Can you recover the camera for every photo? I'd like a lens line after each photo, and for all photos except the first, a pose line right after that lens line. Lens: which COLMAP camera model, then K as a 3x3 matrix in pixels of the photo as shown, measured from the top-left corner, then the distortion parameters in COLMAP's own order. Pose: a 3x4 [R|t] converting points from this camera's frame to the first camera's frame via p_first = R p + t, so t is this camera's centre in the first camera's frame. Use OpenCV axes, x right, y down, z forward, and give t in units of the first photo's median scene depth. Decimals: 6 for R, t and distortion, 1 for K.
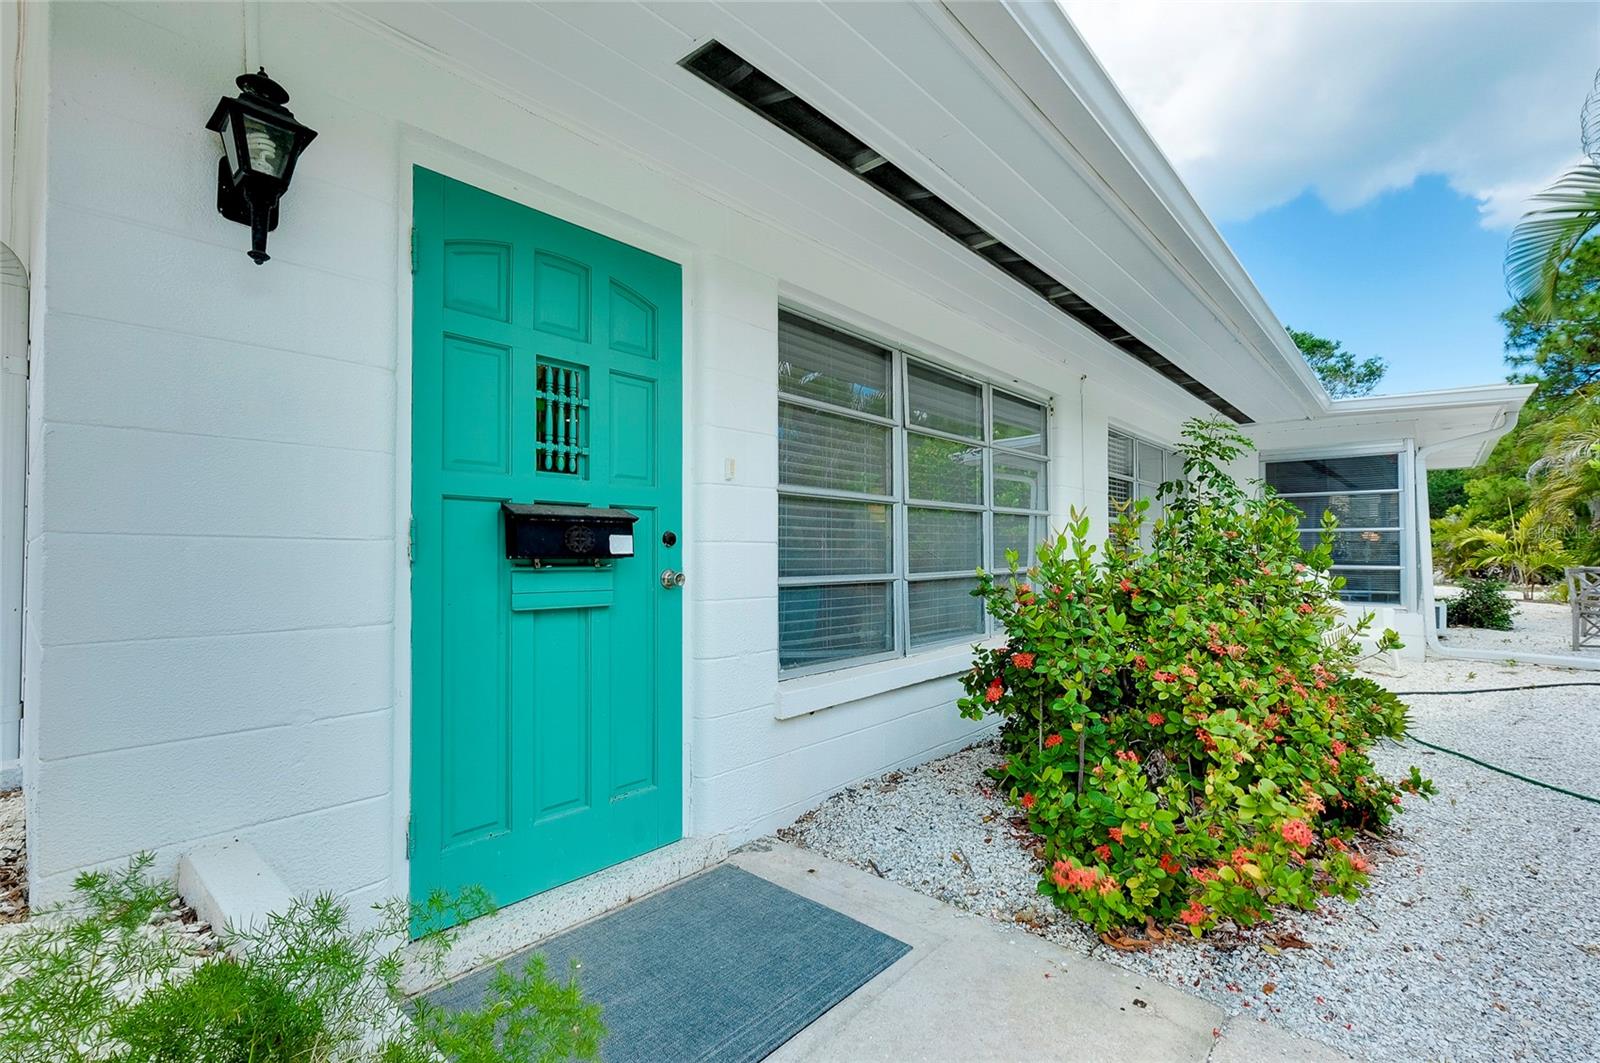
lens RADIAL K [[713.3, 0, 808.1], [0, 713.3, 538.2], [0, 0, 1]] dist [0.000526, -0.000539]
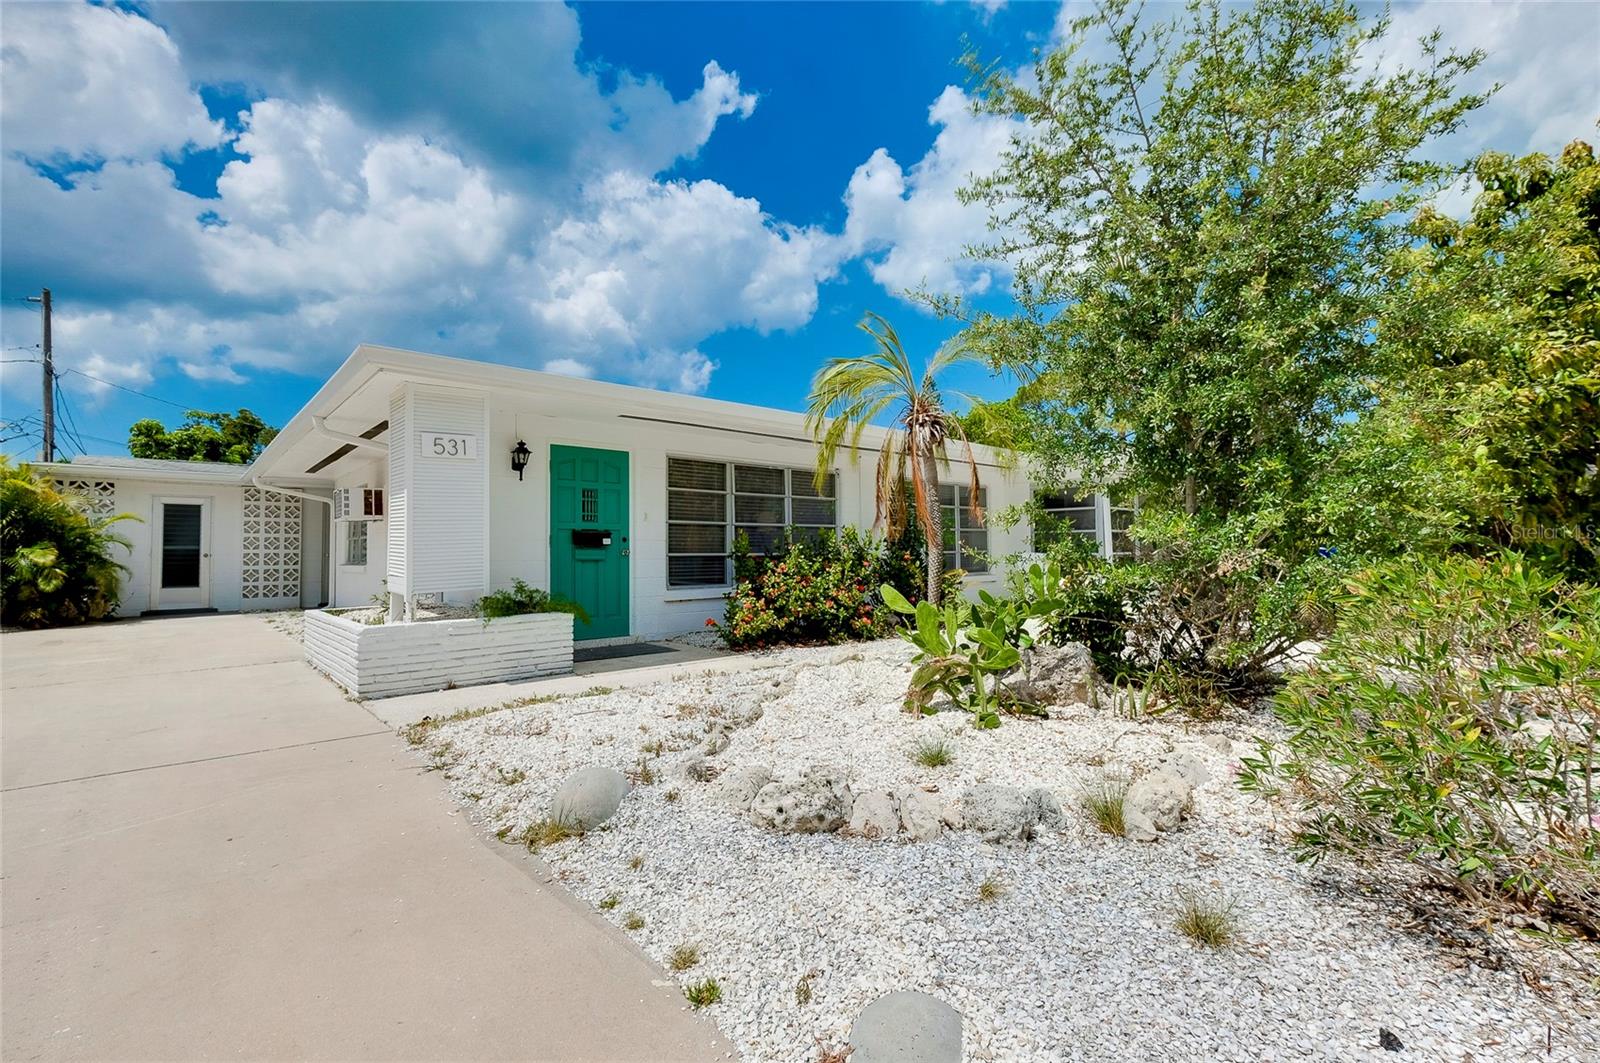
lens RADIAL K [[691.4, 0, 796.7], [0, 691.4, 531.6], [0, 0, 1]] dist [-0.002286, -0.000467]
pose [[0.993334, -0.011179, -0.114725, 0.791349], [0.009246, 0.999806, -0.017371, 0.021191], [0.114896, 0.016195, 0.993245, -1.691020]]
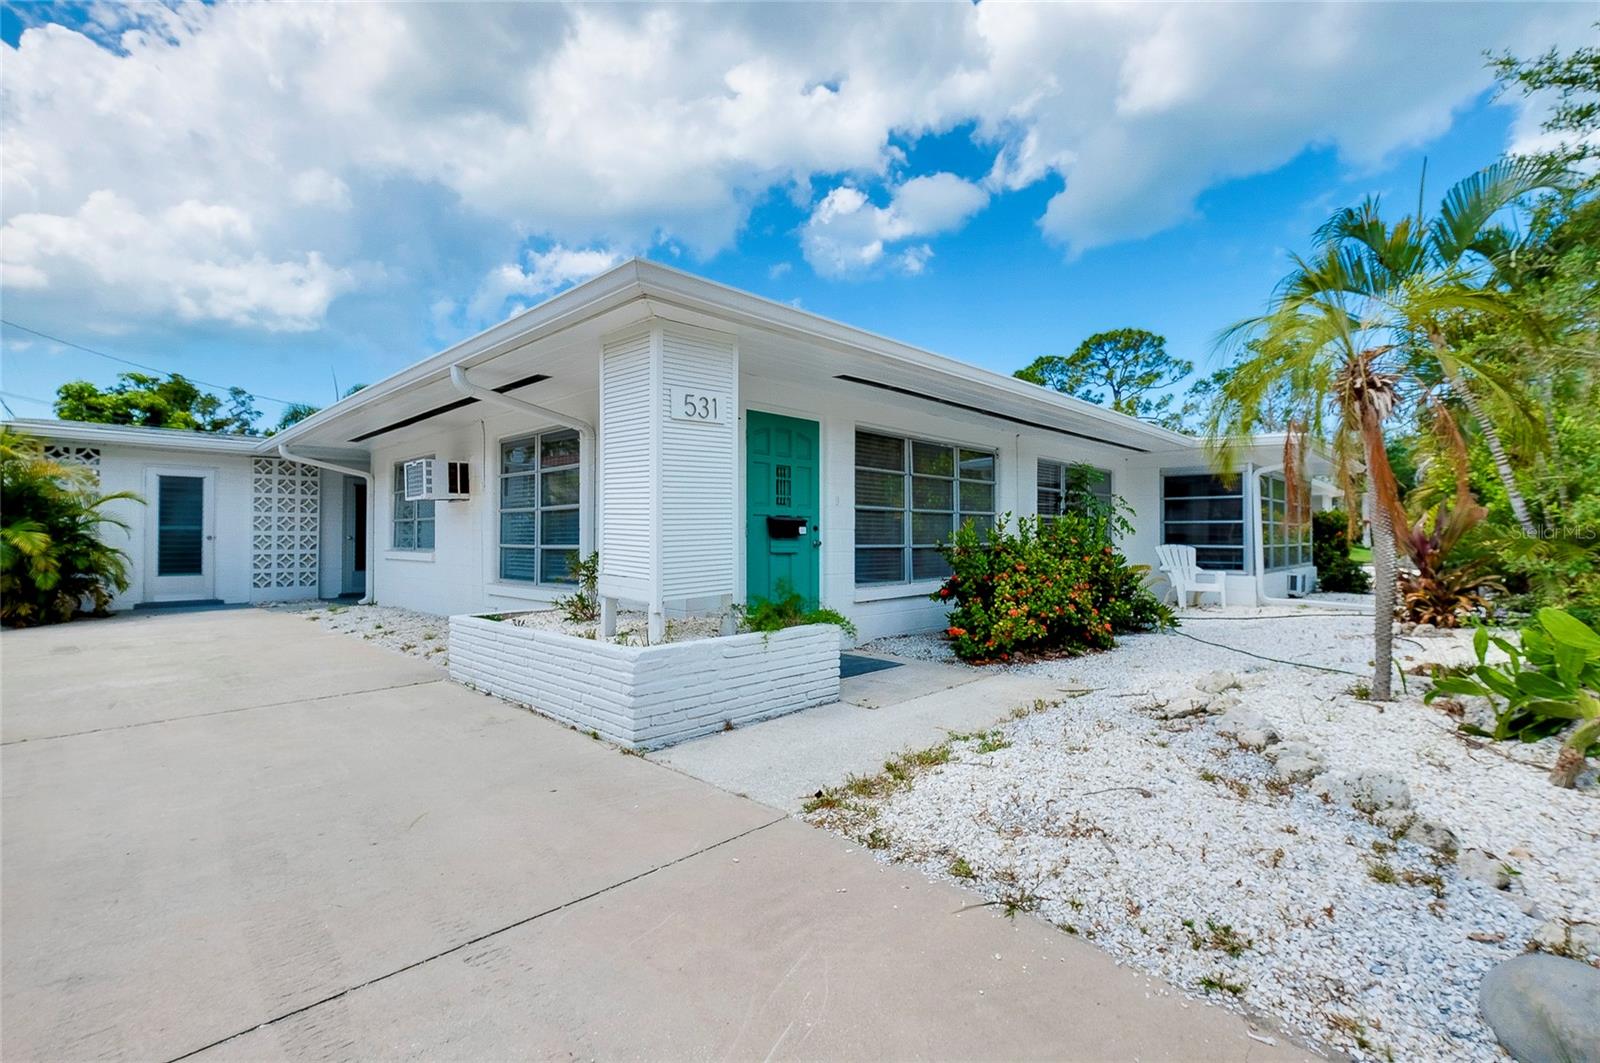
lens RADIAL K [[703.0, 0, 800.0], [0, 703.0, 531.5], [0, 0, 1]] dist [-0.003055, -0.000803]
pose [[0.998607, 0.002215, -0.052708, -0.100586], [-0.001786, 0.999965, 0.008178, -0.007527], [0.052725, -0.008072, 0.998576, -1.362615]]
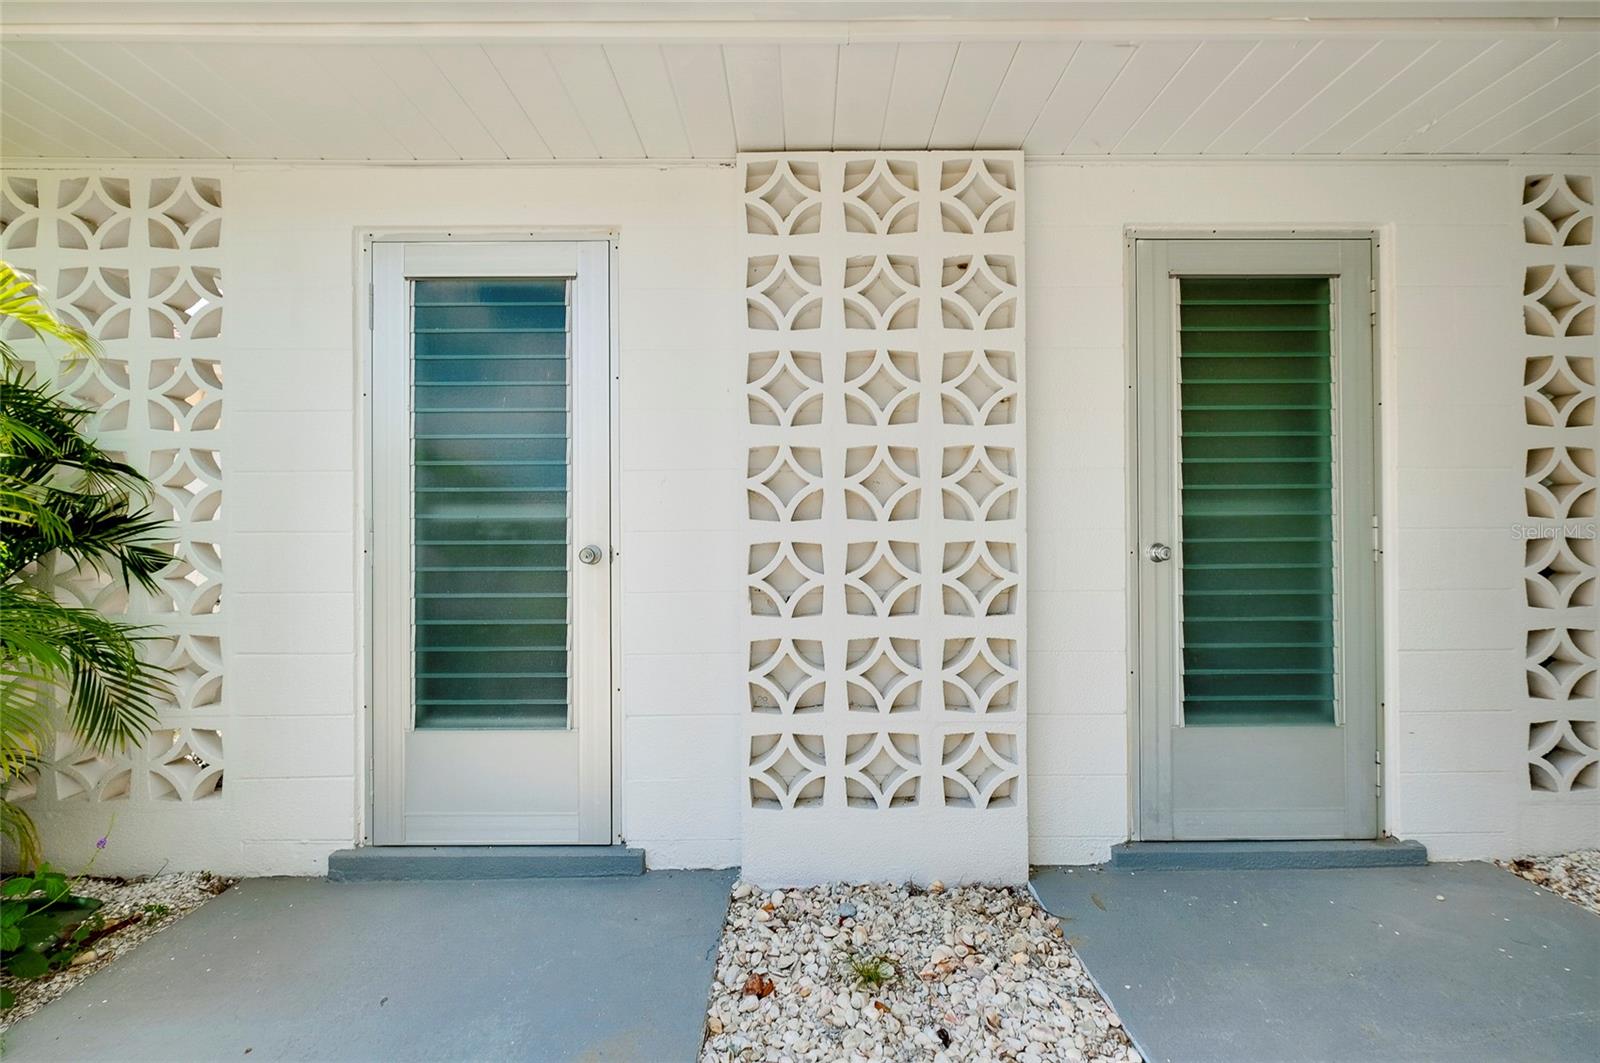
lens RADIAL K [[691.4, 0, 796.7], [0, 691.4, 531.6], [0, 0, 1]] dist [-0.002286, -0.000467]
pose [[0.666945, -0.009340, -0.745049, -2.858012], [0.019092, 0.999807, 0.004557, 0.035742], [0.744862, -0.017264, 0.666995, 2.055259]]
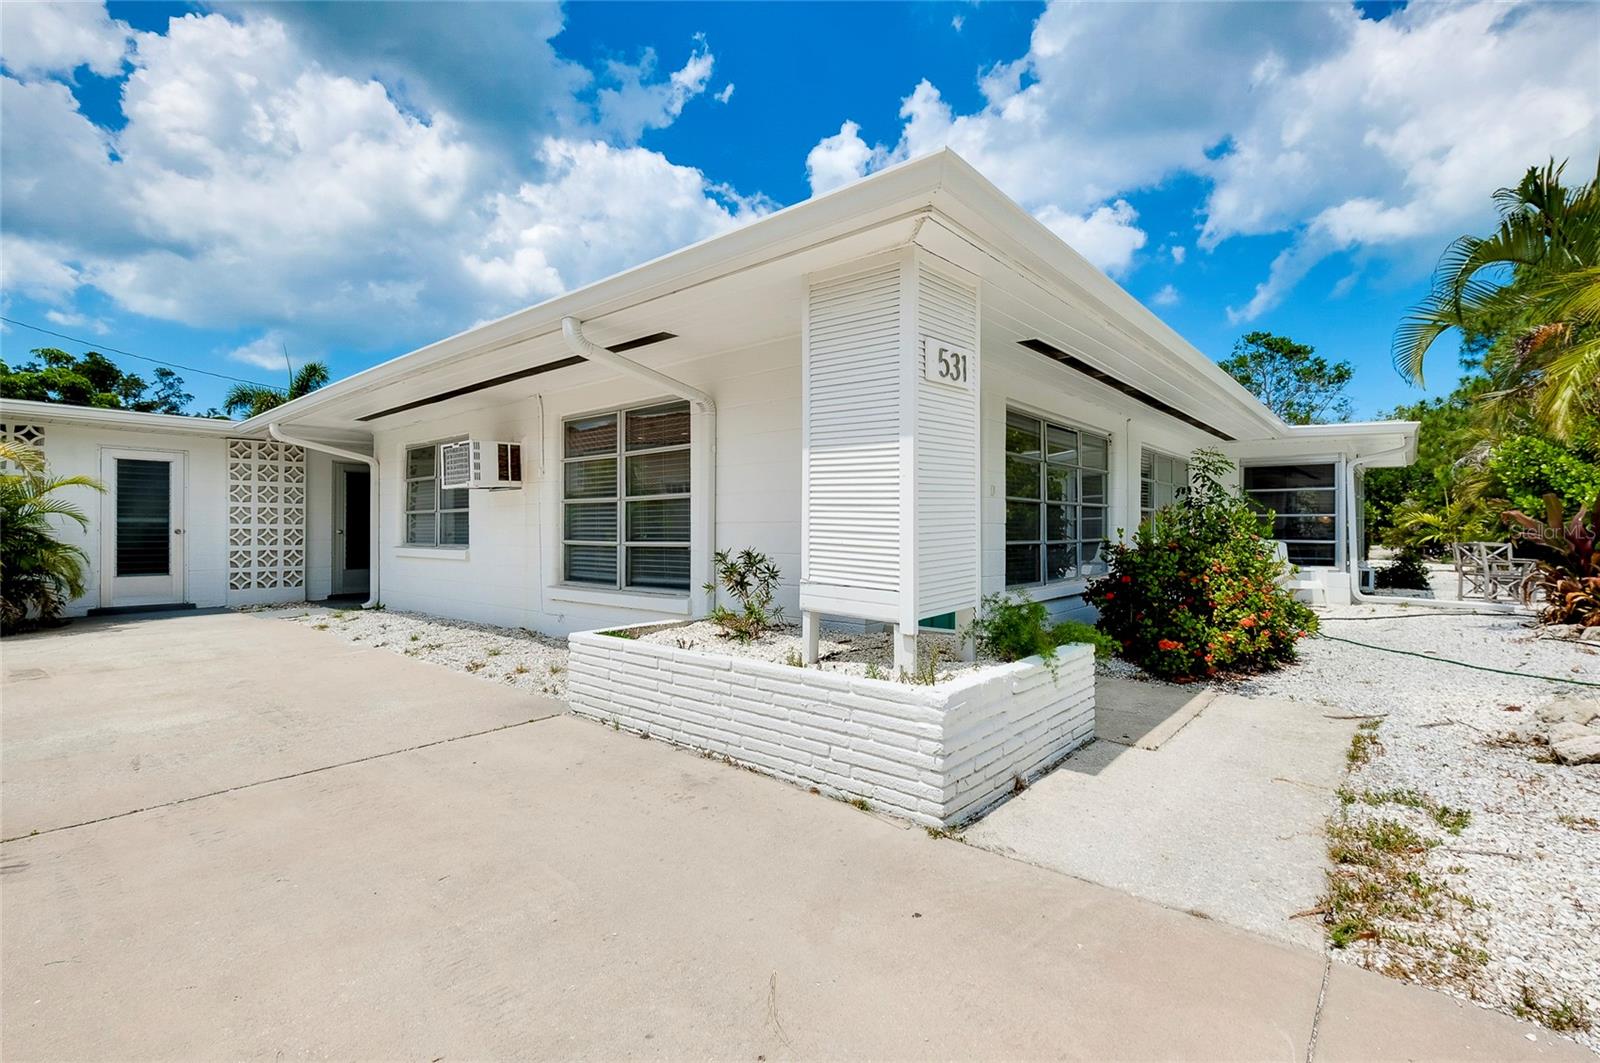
lens RADIAL K [[709.4, 0, 800.0], [0, 709.4, 531.5], [0, 0, 1]] dist [-0.001241, 0.000323]
pose [[0.999973, 0.002911, 0.006684, -0.643357], [-0.003035, 0.999823, 0.018566, -0.009282], [-0.006629, -0.018586, 0.999805, -1.045605]]
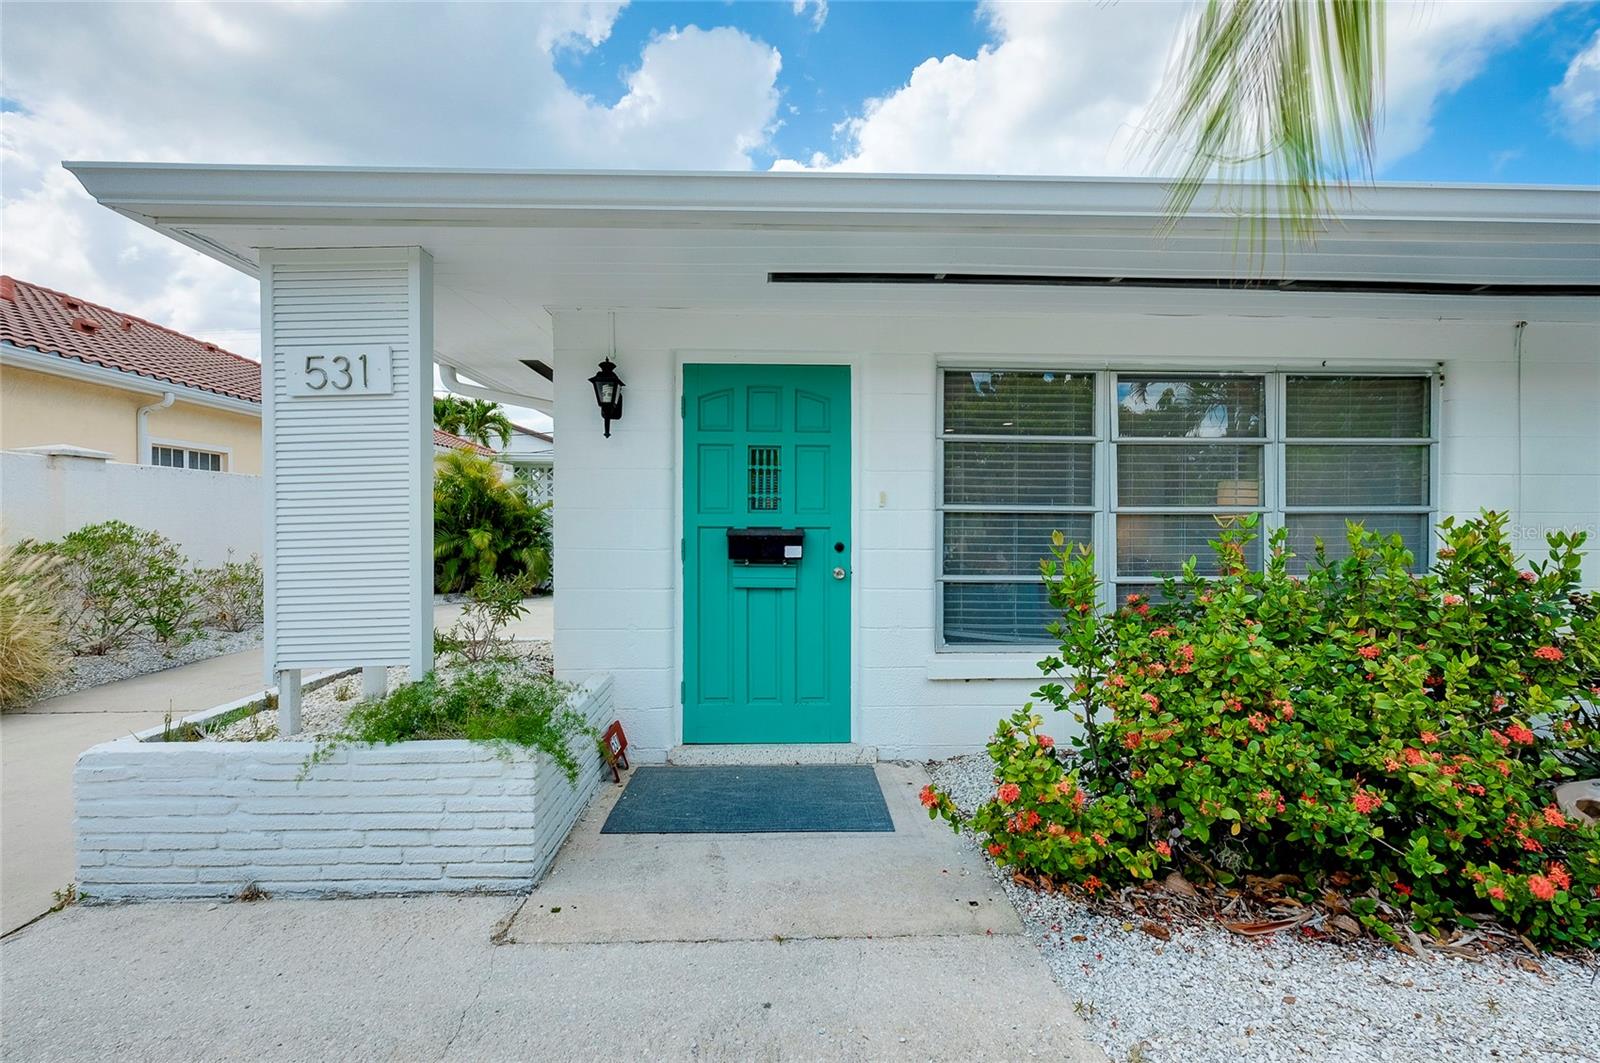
lens RADIAL K [[709.4, 0, 800.0], [0, 709.4, 531.5], [0, 0, 1]] dist [-0.001241, 0.000323]
pose [[0.689624, 0.013949, -0.724033, 0.742784], [0.006854, 0.999644, 0.025787, -0.063194], [0.724135, -0.022746, 0.689283, -0.103475]]
